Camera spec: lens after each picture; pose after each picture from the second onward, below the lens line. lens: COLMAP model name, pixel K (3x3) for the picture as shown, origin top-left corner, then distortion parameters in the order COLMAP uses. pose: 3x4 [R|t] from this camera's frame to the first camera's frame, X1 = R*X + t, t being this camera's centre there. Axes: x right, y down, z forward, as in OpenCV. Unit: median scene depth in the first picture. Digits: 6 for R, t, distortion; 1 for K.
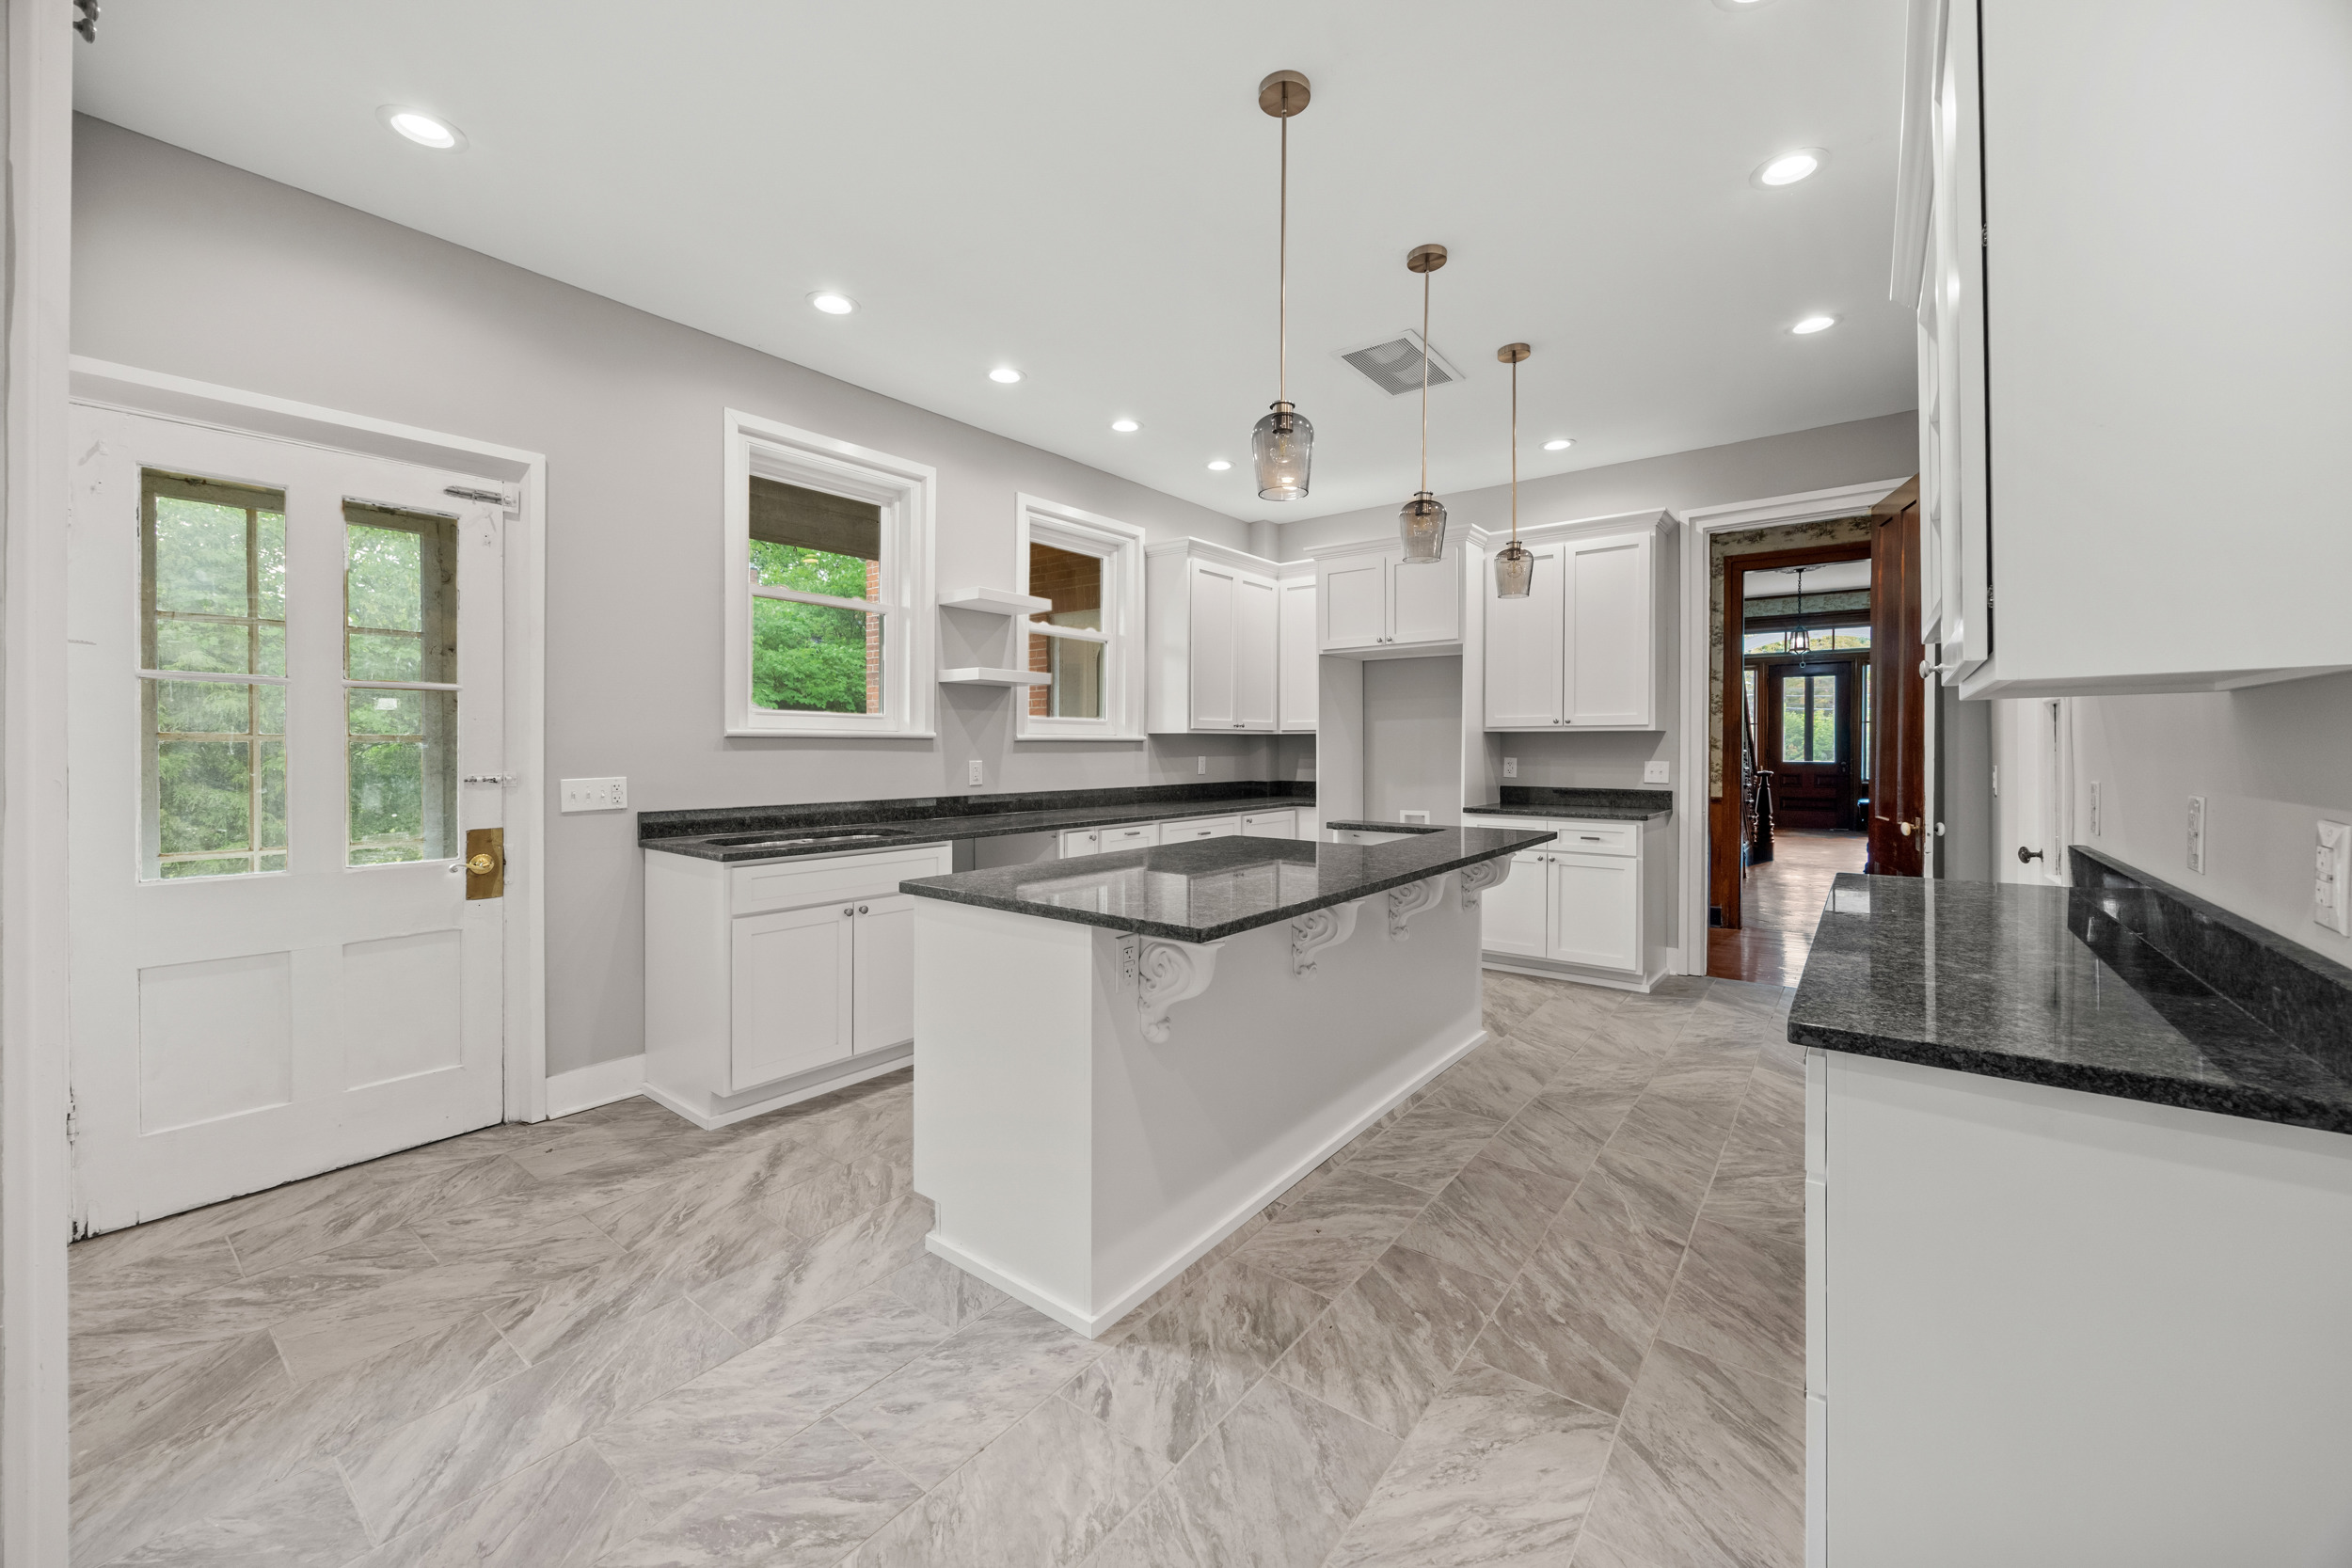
lens RADIAL K [[897.7, 0, 1167.4], [0, 897.7, 748.2], [0, 0, 1]] dist [0.002421, 0.000059]
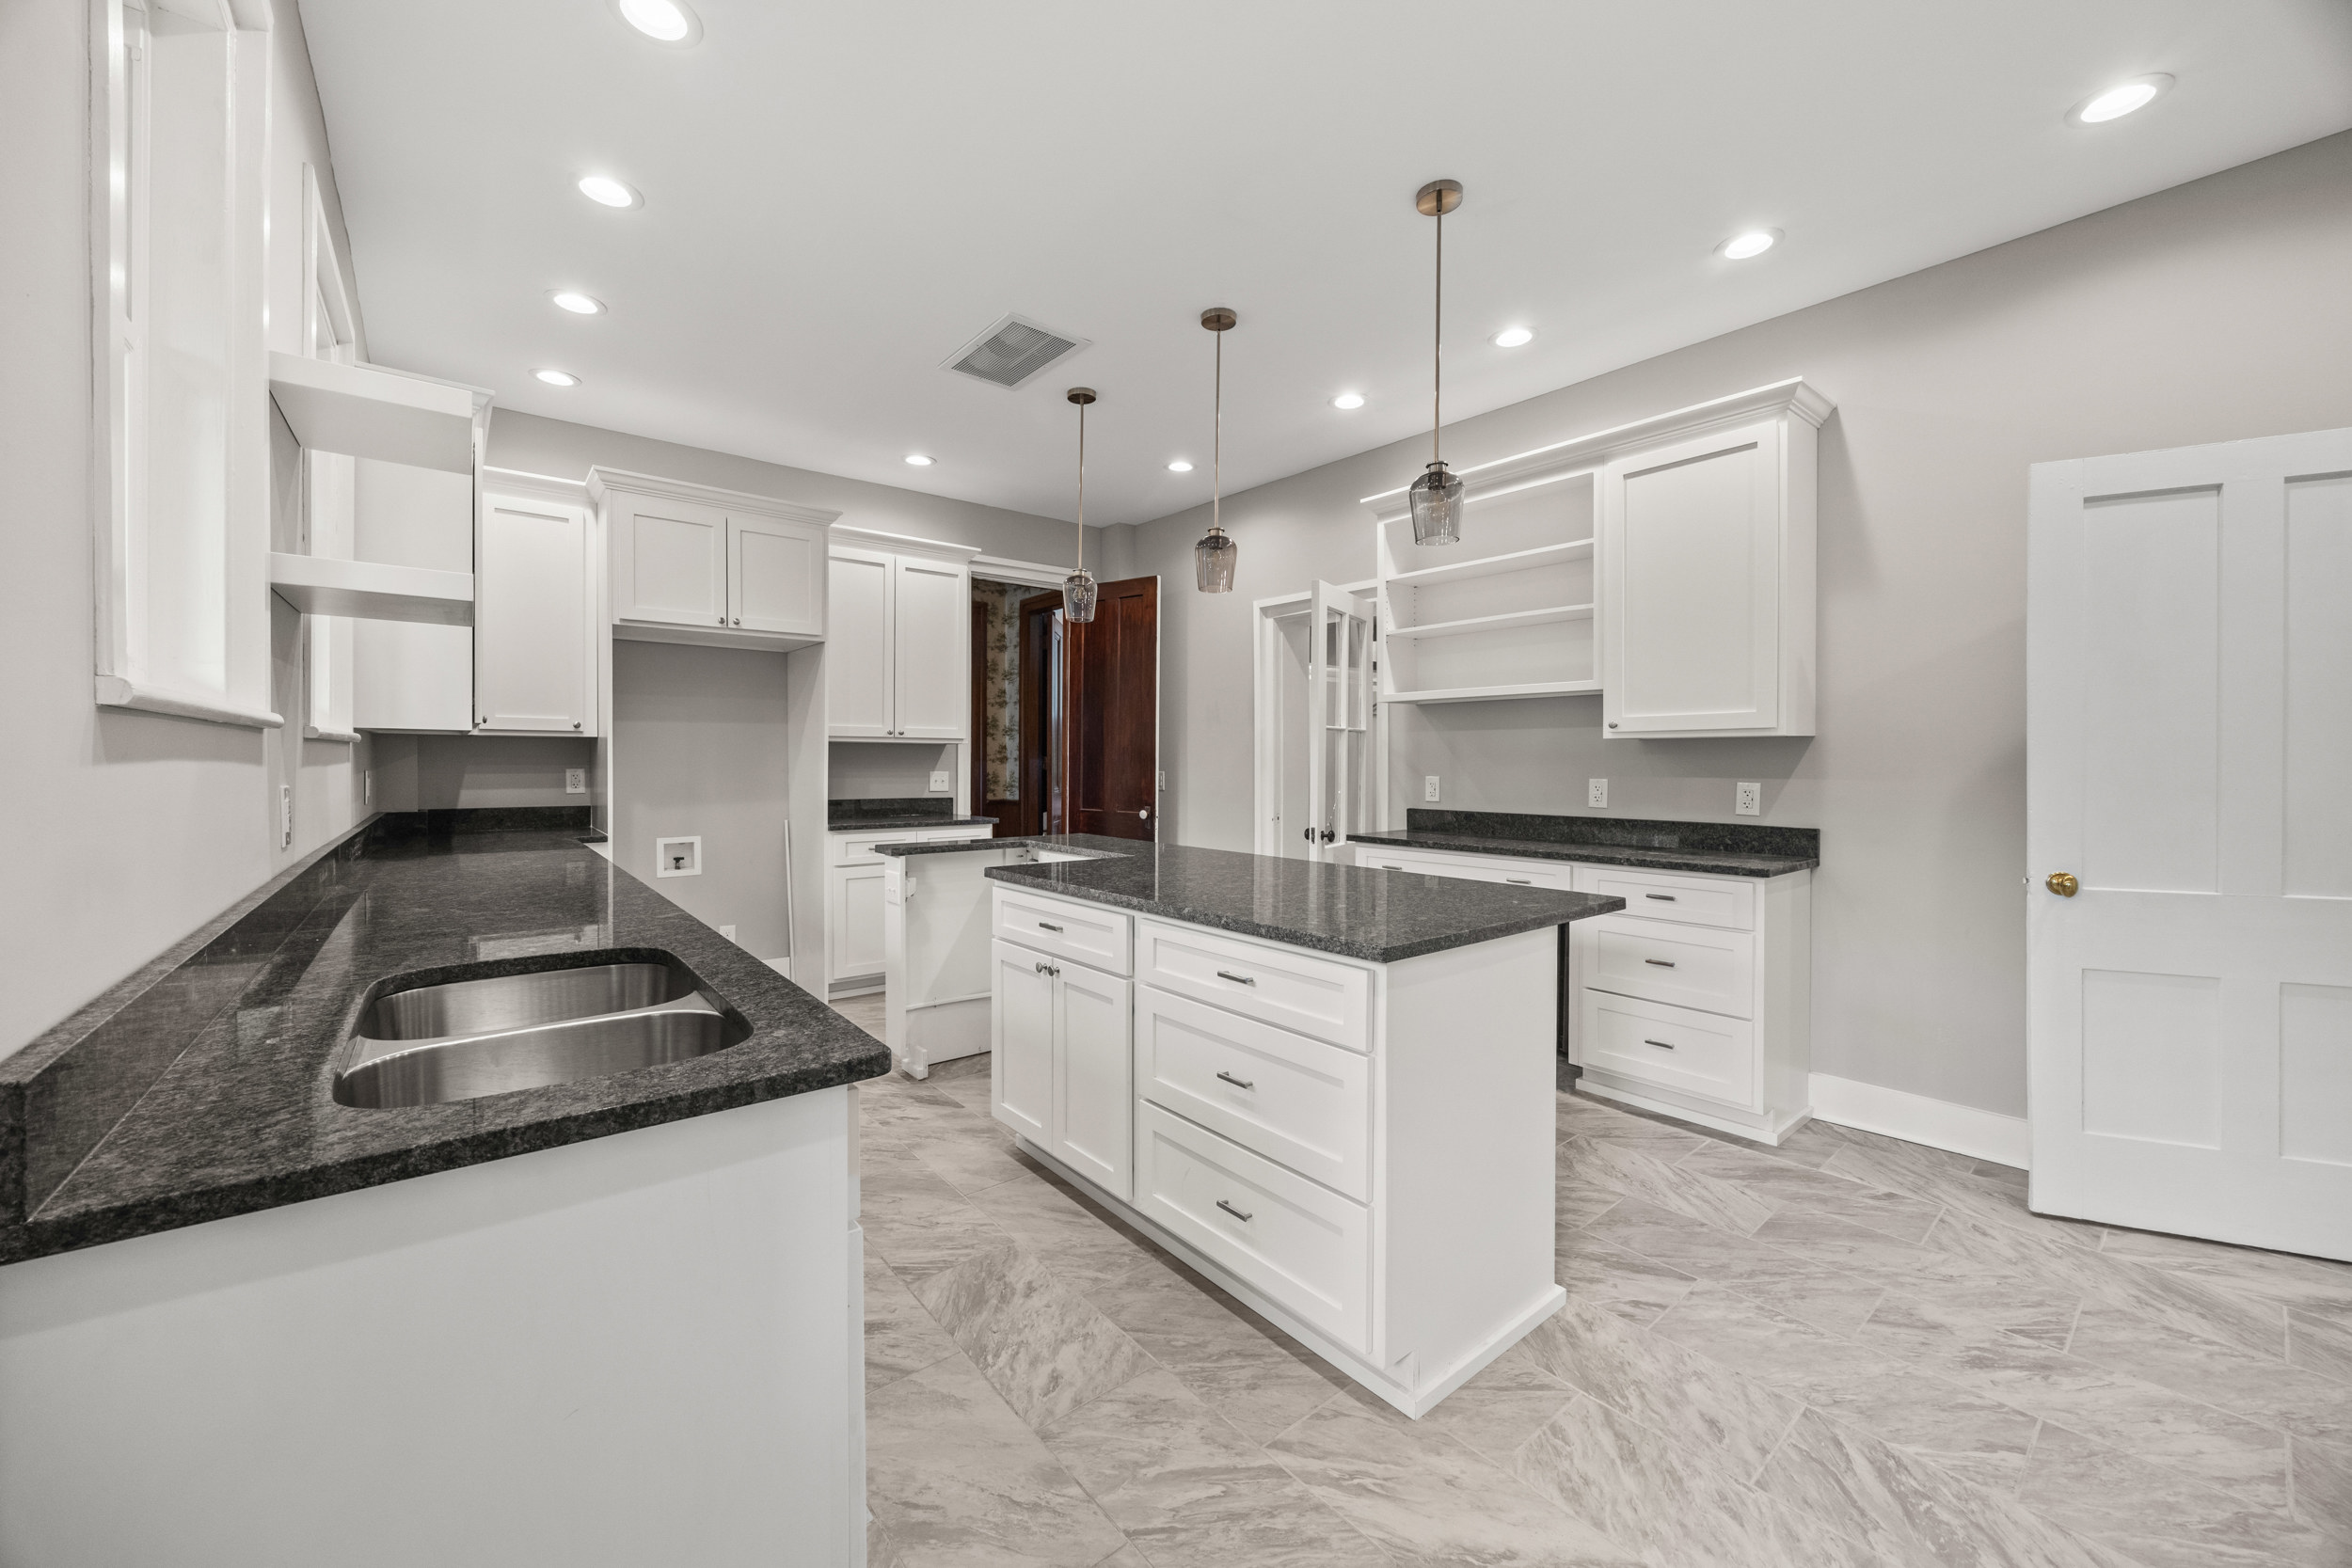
lens RADIAL K [[897.7, 0, 1179.4], [0, 897.7, 774.5], [0, 0, 1]] dist [0.002421, 0.000059]
pose [[0.210220, -0.011397, 0.977588, -1.221791], [-0.005199, 0.999905, 0.012775, 0.006616], [-0.977640, -0.007768, 0.210141, 1.217569]]
